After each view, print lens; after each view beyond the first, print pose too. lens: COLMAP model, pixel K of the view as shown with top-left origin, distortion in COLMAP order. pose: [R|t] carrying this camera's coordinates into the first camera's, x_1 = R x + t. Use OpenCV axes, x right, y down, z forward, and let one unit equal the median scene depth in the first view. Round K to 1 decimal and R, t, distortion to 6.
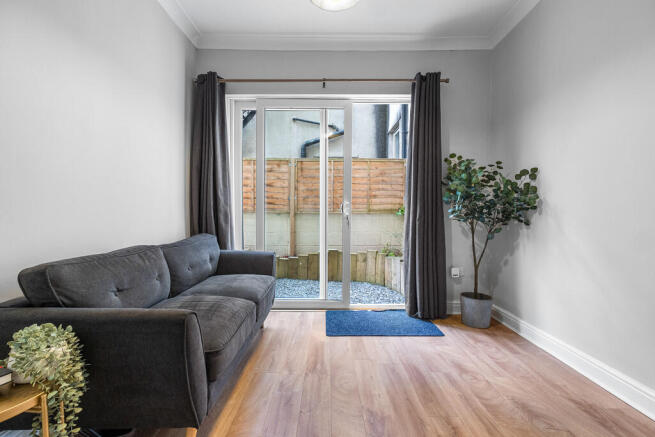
lens RADIAL K [[283.0, 0, 327.5], [0, 283.0, 218.5], [0, 0, 1]] dist [0.002907, 0.000454]
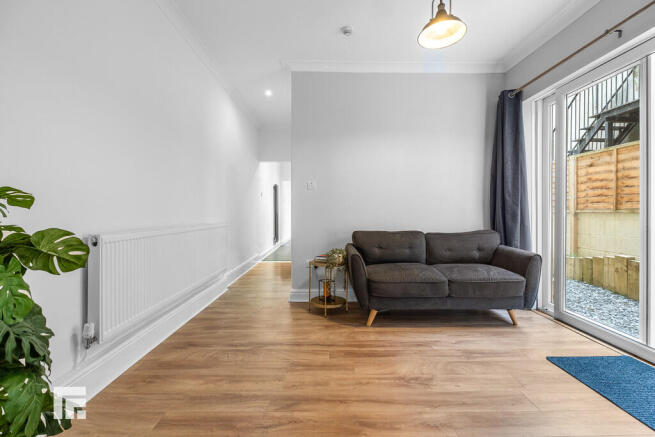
lens RADIAL K [[292.5, 0, 342.0], [0, 292.5, 211.2], [0, 0, 1]] dist [0.000510, 0.000124]
pose [[0.034509, -0.003076, -0.999400, 0.772353], [-0.024296, 0.999697, -0.003916, -0.003713], [0.999109, 0.024416, 0.034424, 0.322091]]
